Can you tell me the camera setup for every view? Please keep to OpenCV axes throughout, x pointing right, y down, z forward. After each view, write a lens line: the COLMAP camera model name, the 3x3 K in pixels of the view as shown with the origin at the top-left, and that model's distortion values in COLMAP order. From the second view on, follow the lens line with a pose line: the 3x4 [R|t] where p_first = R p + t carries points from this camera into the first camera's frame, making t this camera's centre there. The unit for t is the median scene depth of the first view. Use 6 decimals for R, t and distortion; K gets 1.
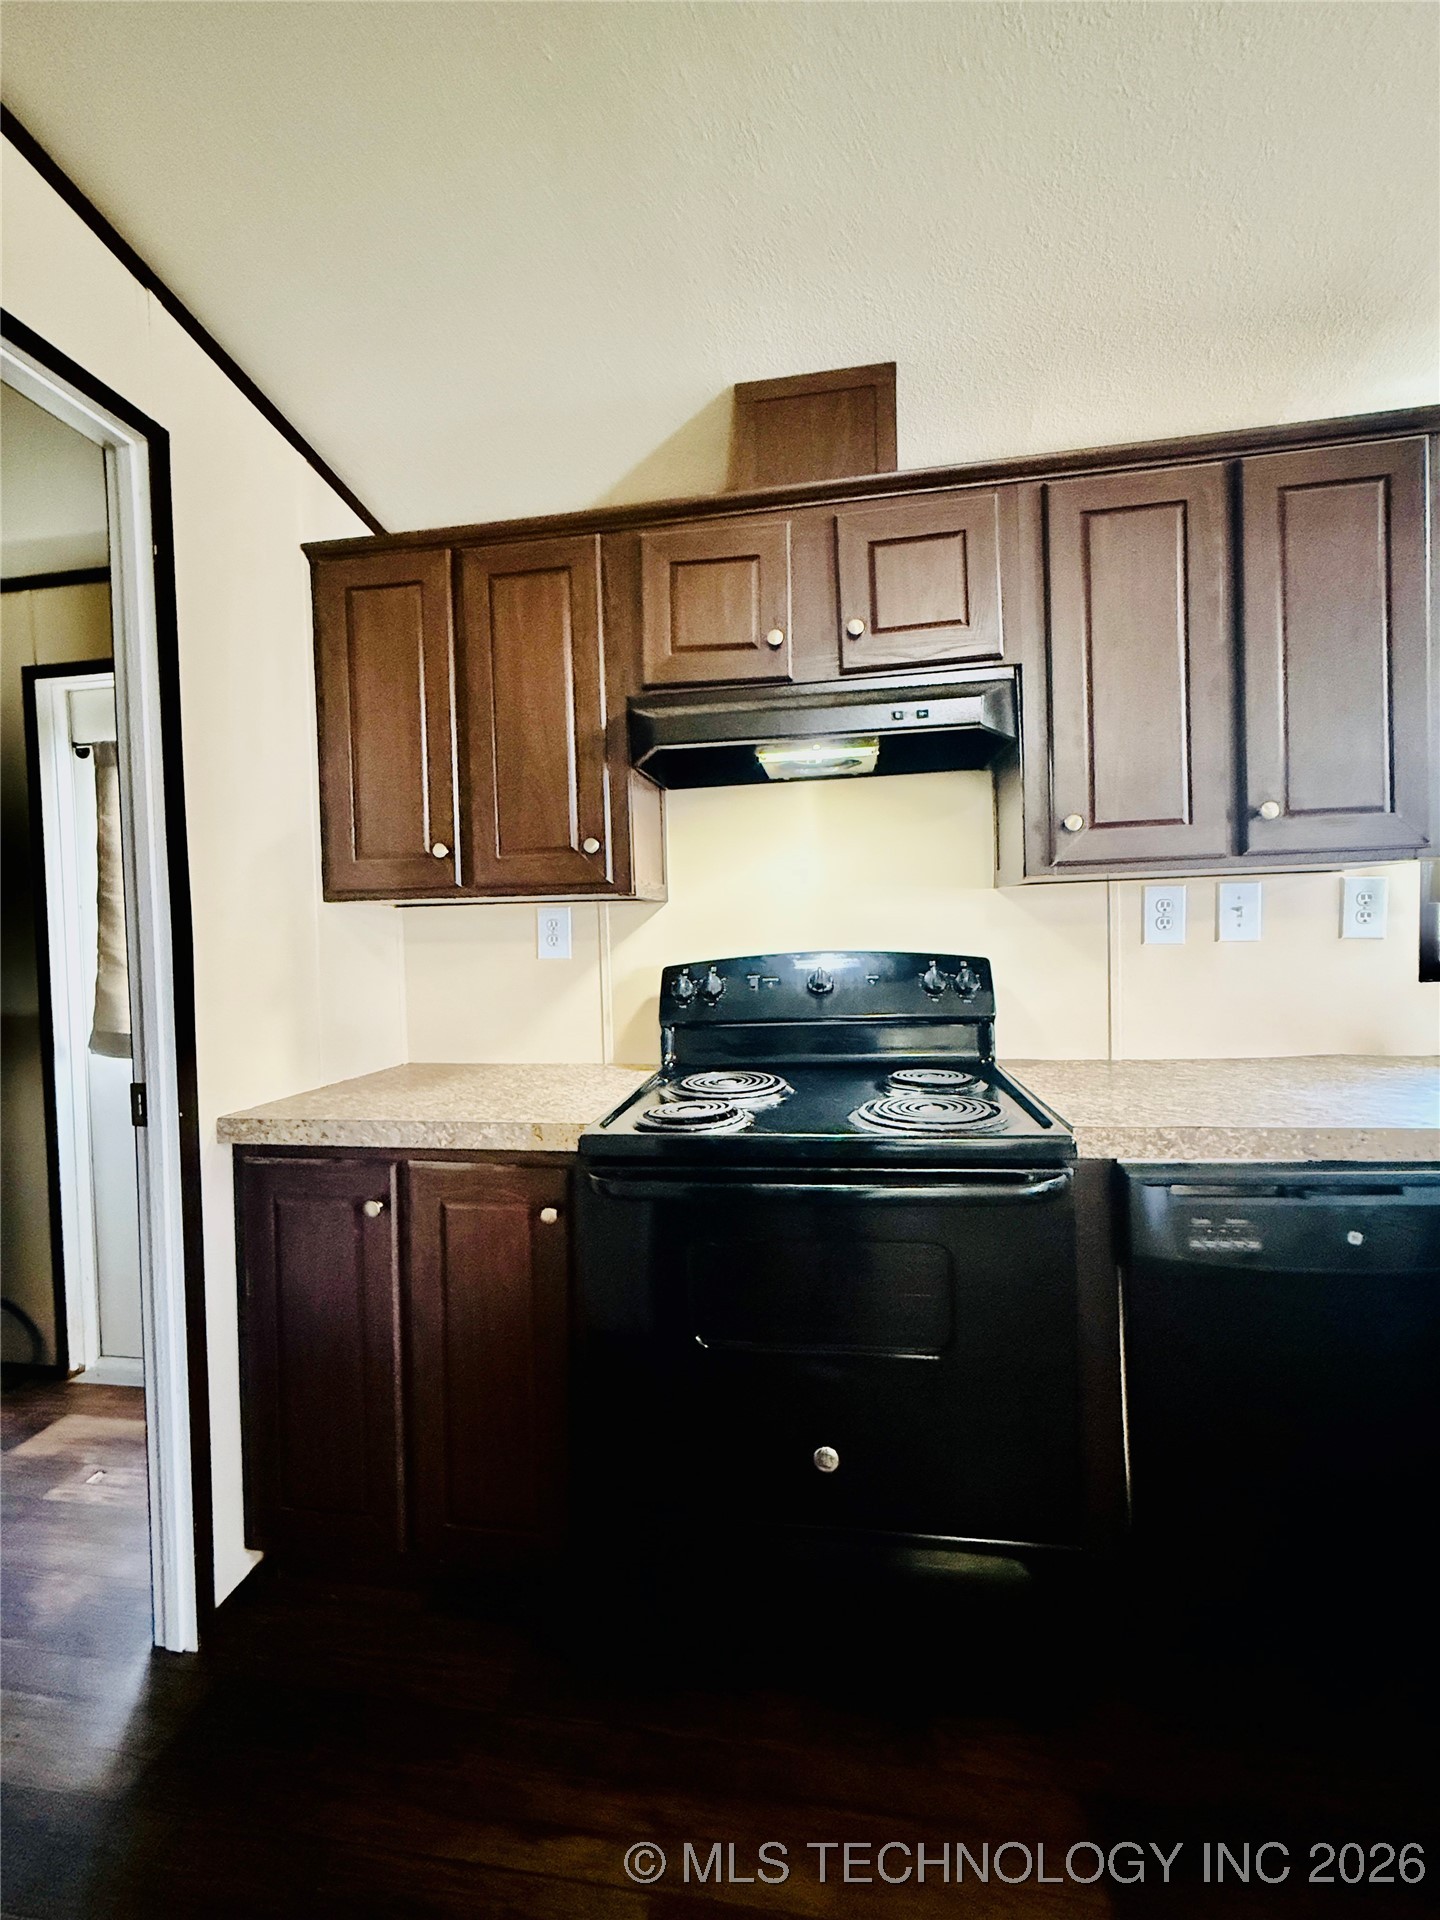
lens RADIAL K [[763.7, 0, 721.8], [0, 763.7, 953.5], [0, 0, 1]] dist [0.000062, 0.000269]
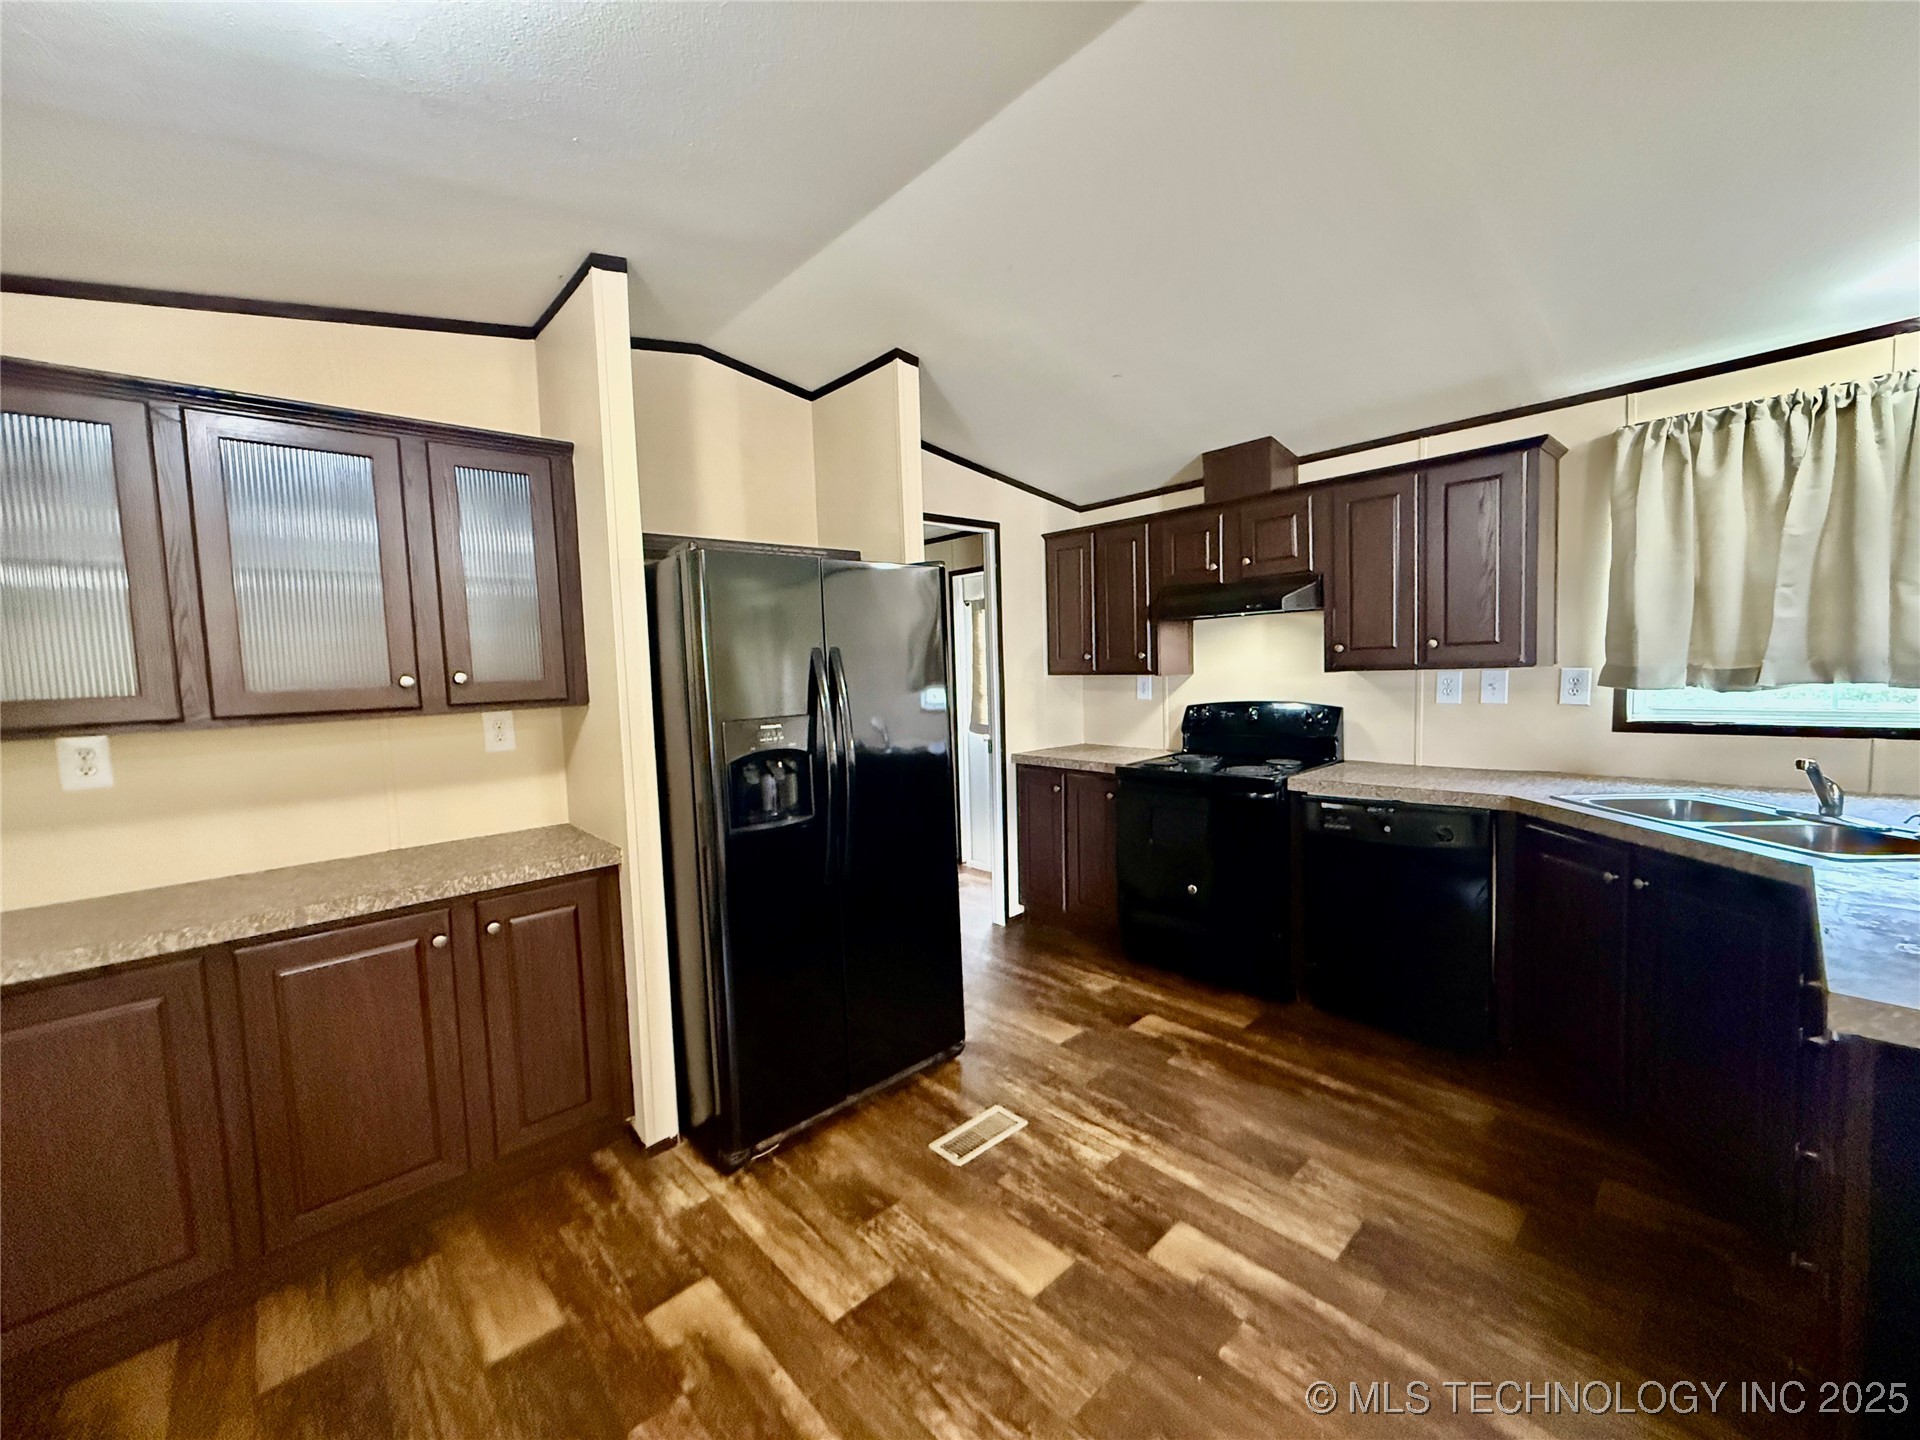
lens RADIAL K [[763.7, 0, 955.0], [0, 763.7, 720.7], [0, 0, 1]] dist [0.000062, 0.000269]
pose [[0.782239, 0.047431, -0.621171, 0.852867], [-0.001796, 0.997265, 0.073887, -0.110840], [0.622976, -0.056681, 0.780185, -1.227546]]
